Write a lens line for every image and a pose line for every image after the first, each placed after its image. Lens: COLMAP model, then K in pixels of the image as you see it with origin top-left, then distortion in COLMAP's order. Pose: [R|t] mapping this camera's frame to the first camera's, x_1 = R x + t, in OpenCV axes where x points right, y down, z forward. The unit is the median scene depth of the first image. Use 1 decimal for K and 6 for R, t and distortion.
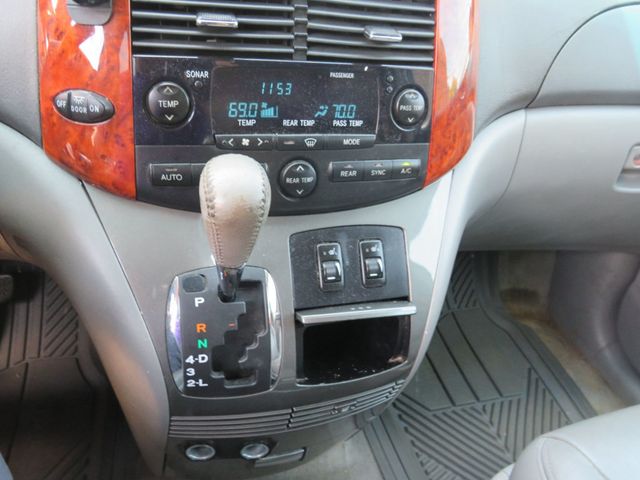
lens RADIAL K [[515.9, 0, 318.7], [0, 515.9, 240.1], [0, 0, 1]] dist [-0.004911, -0.014715]
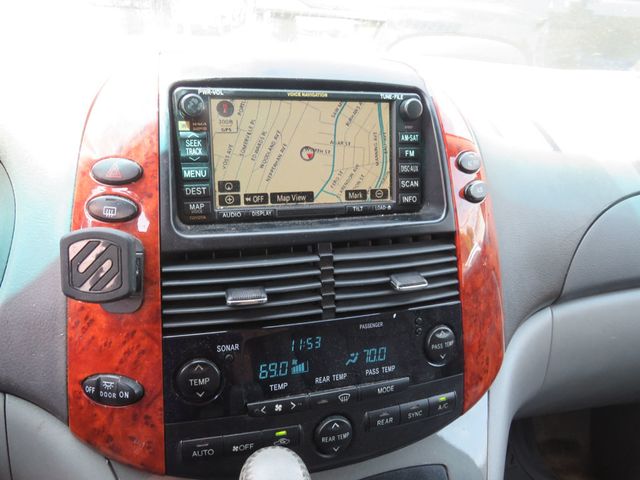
lens RADIAL K [[515.9, 0, 322.1], [0, 515.9, 235.8], [0, 0, 1]] dist [-0.004911, -0.014715]
pose [[0.997824, -0.065875, -0.002832, -0.035477], [0.064027, 0.978312, -0.196993, -0.304112], [0.015748, 0.196383, 0.980401, -0.008140]]
